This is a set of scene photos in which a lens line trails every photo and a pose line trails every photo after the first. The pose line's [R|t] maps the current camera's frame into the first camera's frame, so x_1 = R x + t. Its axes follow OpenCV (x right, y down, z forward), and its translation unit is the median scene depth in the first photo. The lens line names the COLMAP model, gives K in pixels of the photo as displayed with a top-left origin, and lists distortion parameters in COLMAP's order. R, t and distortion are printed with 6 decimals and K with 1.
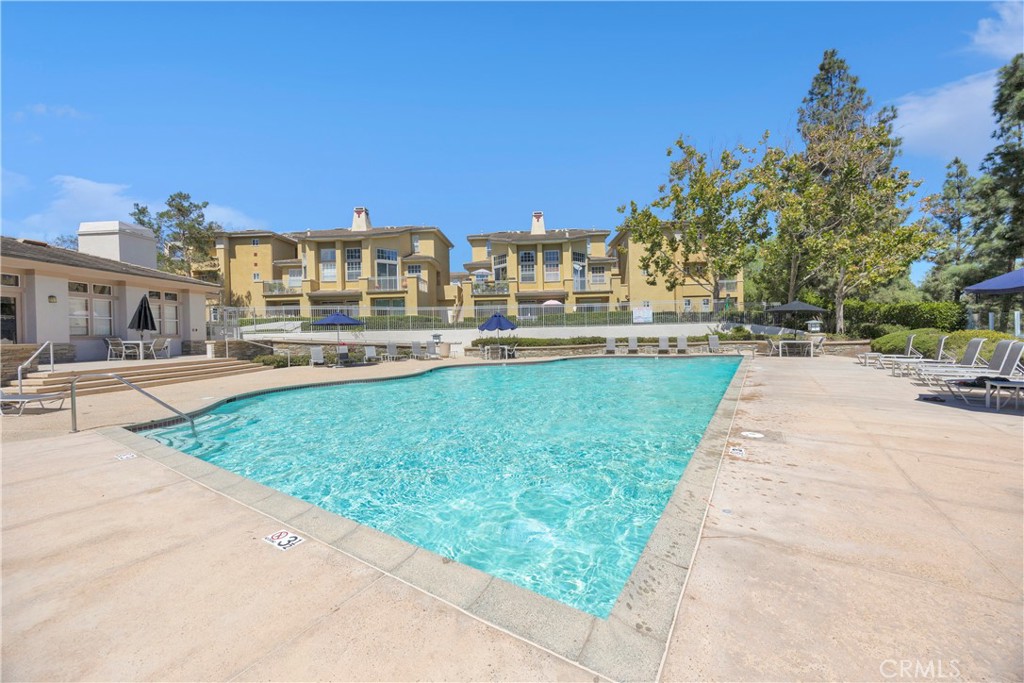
lens RADIAL K [[388.6, 0, 509.2], [0, 388.6, 337.2], [0, 0, 1]] dist [-0.000912, -0.000138]
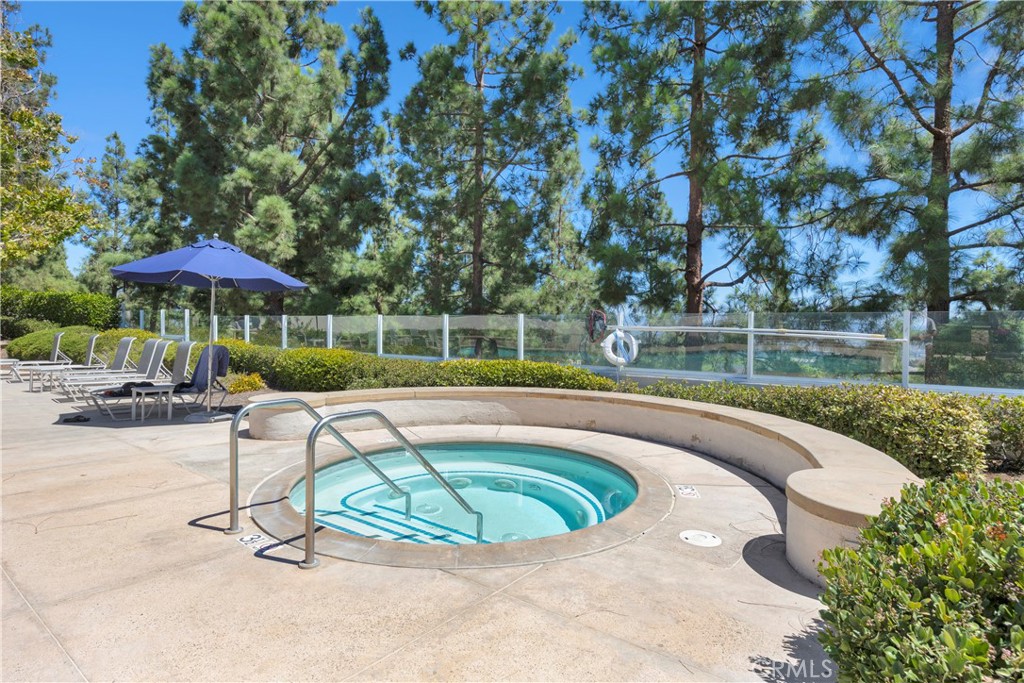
lens RADIAL K [[536.8, 0, 511.5], [0, 536.8, 334.7], [0, 0, 1]] dist [-0.007251, -0.000228]
pose [[0.075589, 0.011869, 0.997068, 0.048400], [-0.003220, 0.999927, -0.011659, 0.003311], [-0.997134, -0.002329, 0.075621, 0.034788]]
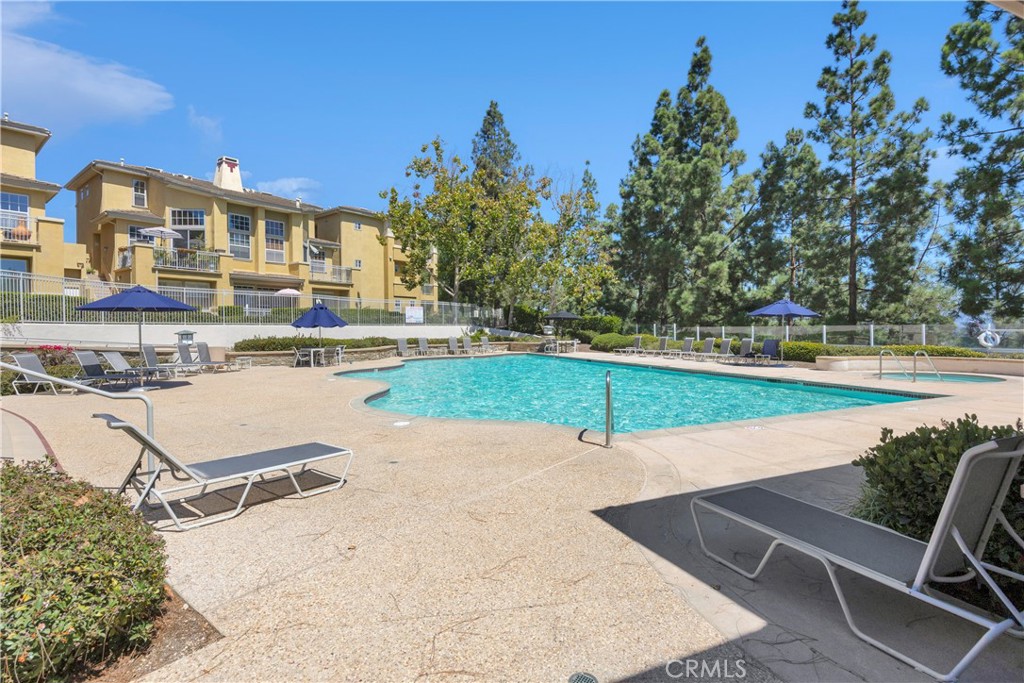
lens RADIAL K [[487.0, 0, 508.9], [0, 487.0, 337.5], [0, 0, 1]] dist [-0.003137, -0.000715]
pose [[0.565359, 0.007054, 0.824815, -0.554765], [0.001816, 0.999950, -0.009797, 0.010488], [-0.824843, 0.007036, 0.565318, 0.163362]]
